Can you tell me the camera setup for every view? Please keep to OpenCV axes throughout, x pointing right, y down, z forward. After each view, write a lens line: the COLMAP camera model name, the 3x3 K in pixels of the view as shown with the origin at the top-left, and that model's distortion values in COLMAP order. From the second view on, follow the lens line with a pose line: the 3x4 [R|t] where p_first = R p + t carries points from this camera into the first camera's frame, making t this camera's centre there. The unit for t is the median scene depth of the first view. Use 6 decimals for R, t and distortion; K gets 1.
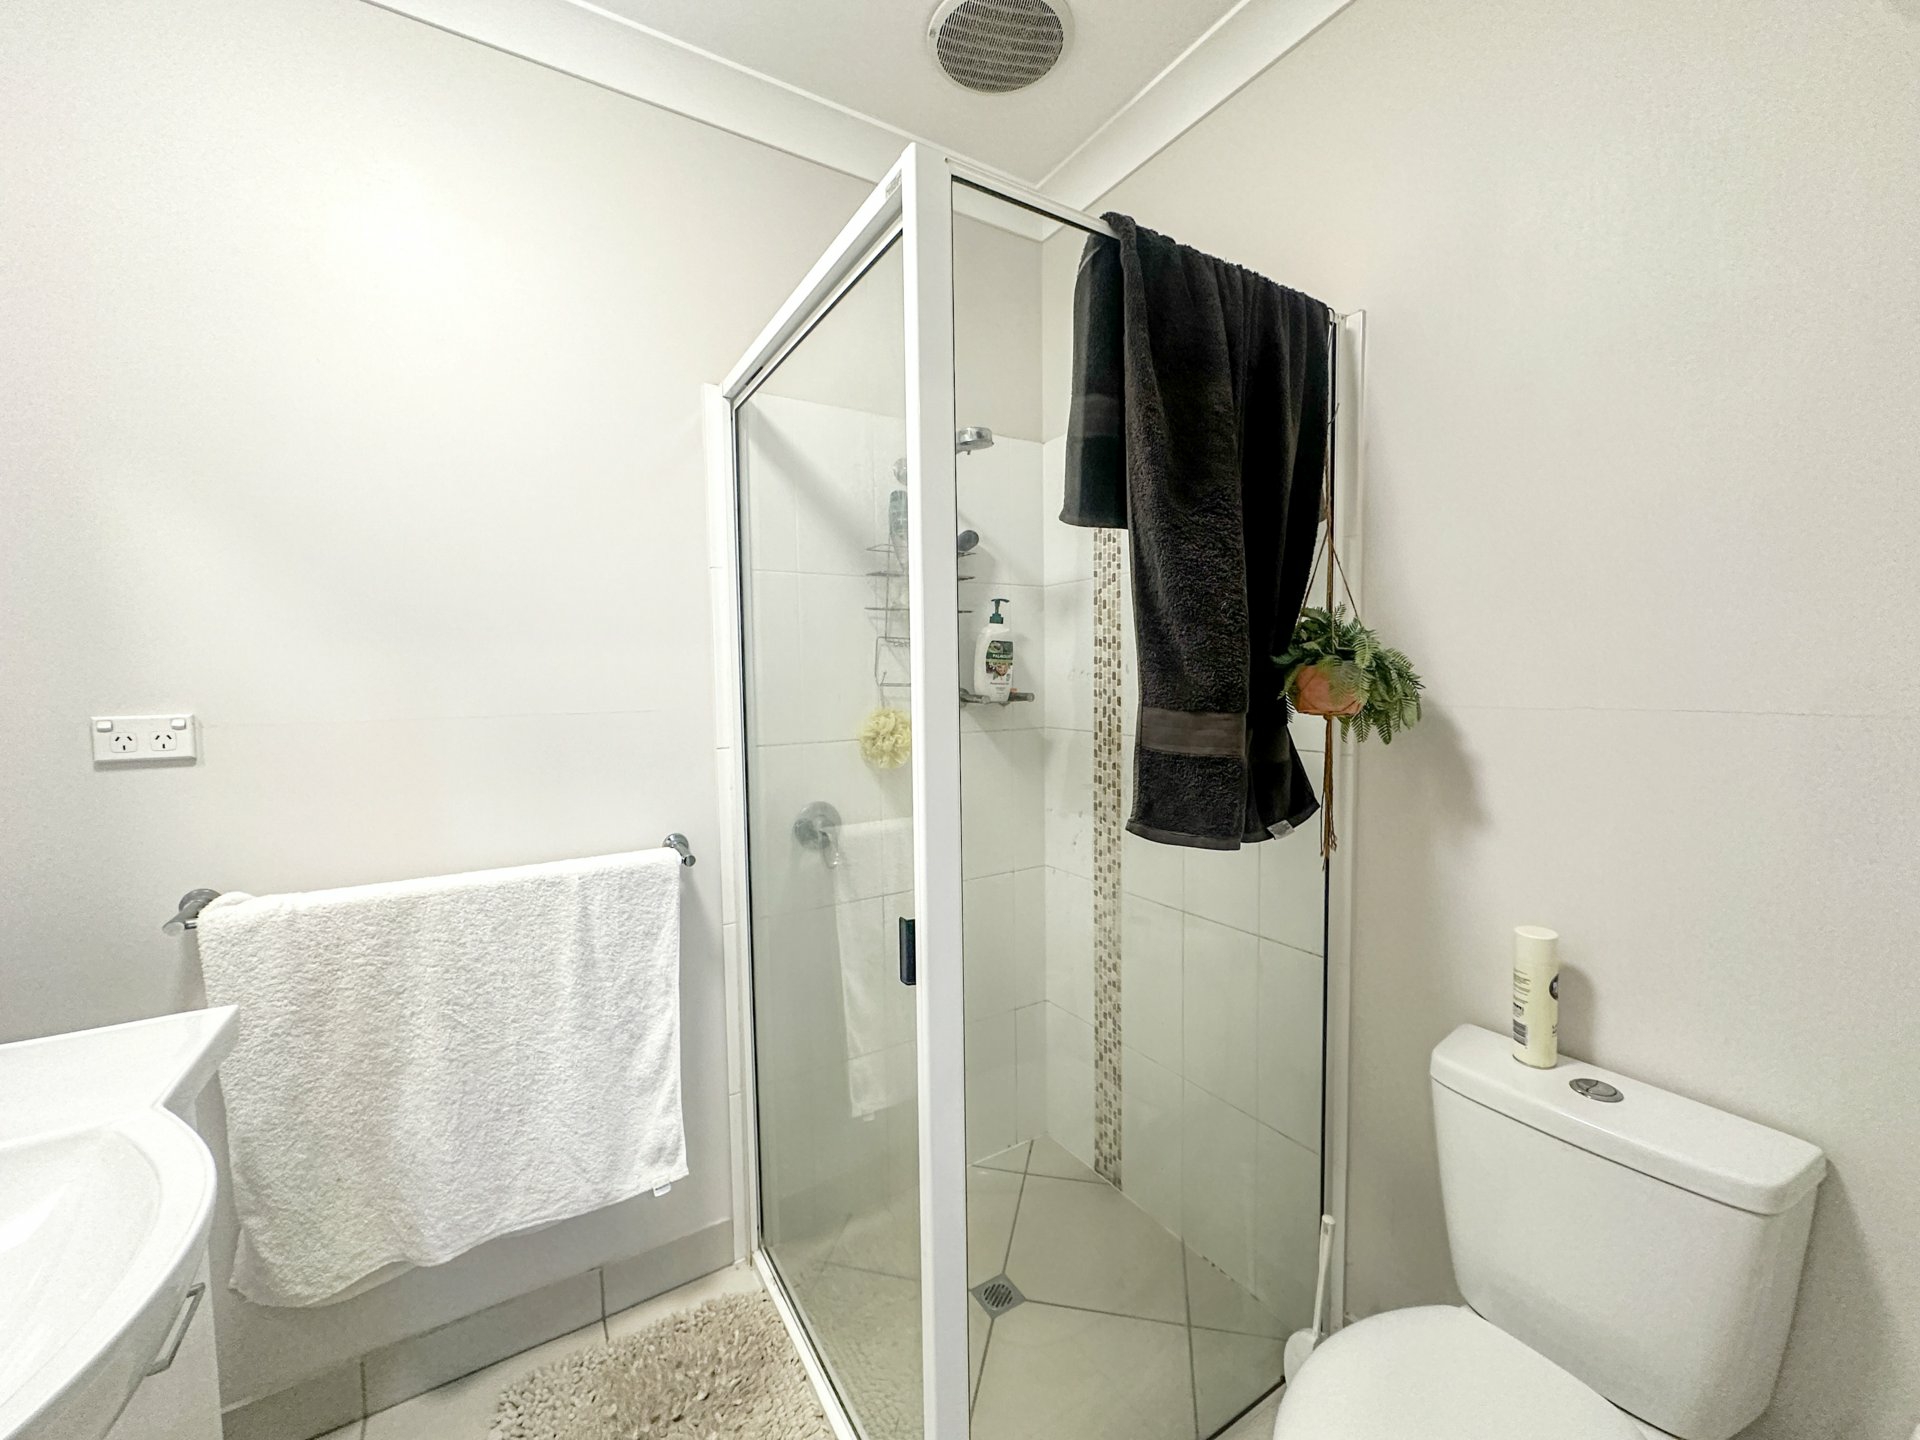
lens RADIAL K [[759.6, 0, 959.6], [0, 759.6, 721.0], [0, 0, 1]] dist [-0.000571, -0.000253]
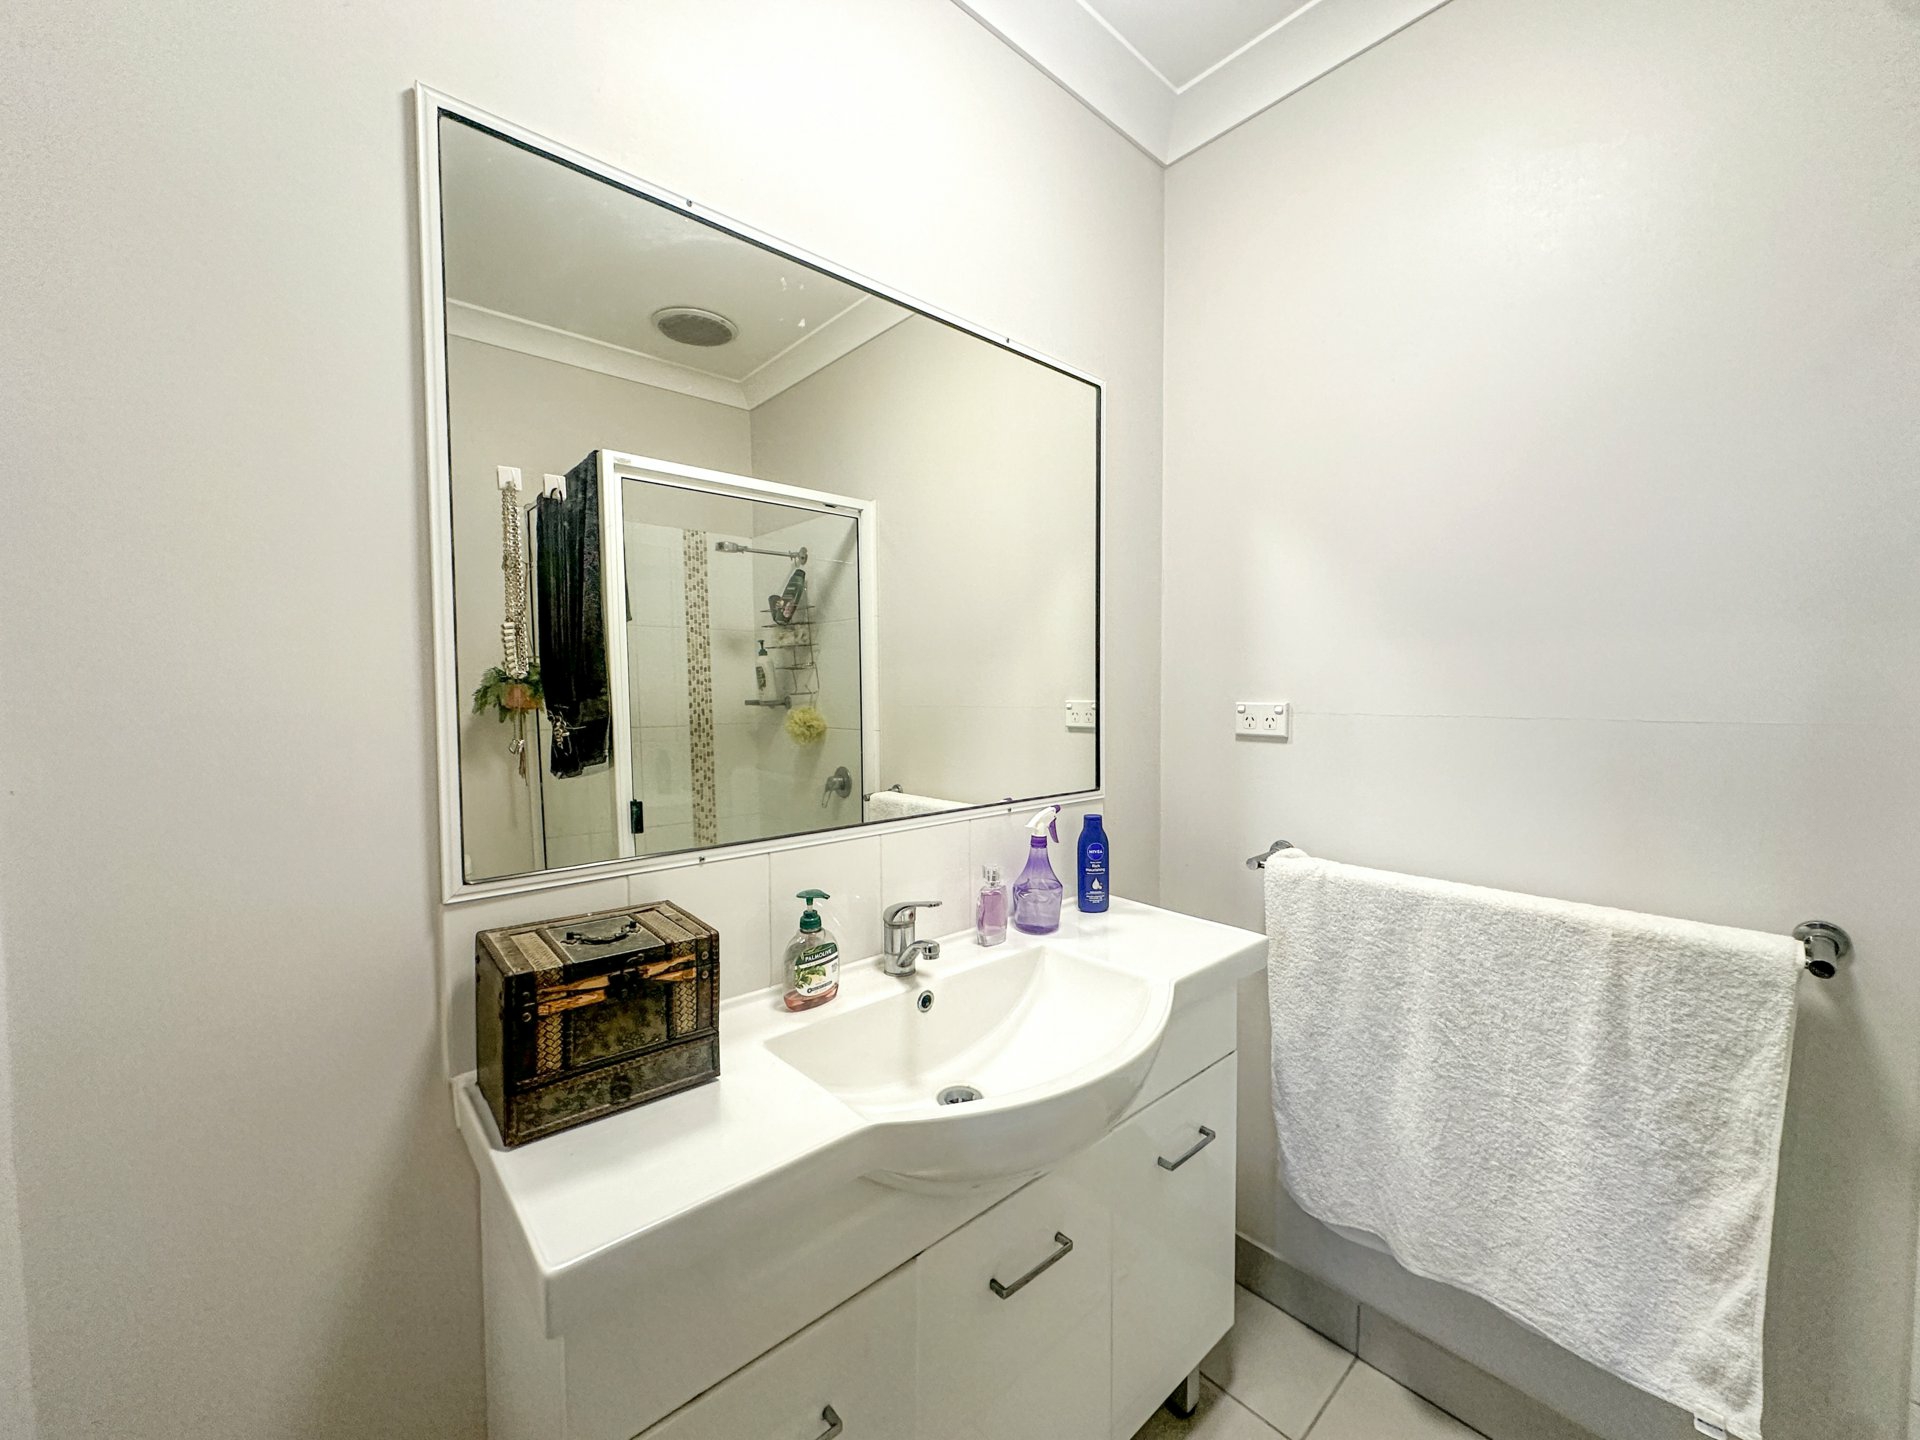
lens RADIAL K [[759.6, 0, 959.6], [0, 759.6, 721.0], [0, 0, 1]] dist [-0.000571, -0.000253]
pose [[0.175405, 0.059430, -0.982701, 0.131645], [-0.056743, 0.997127, 0.050174, -0.010202], [0.982860, 0.046960, 0.178273, 0.211829]]
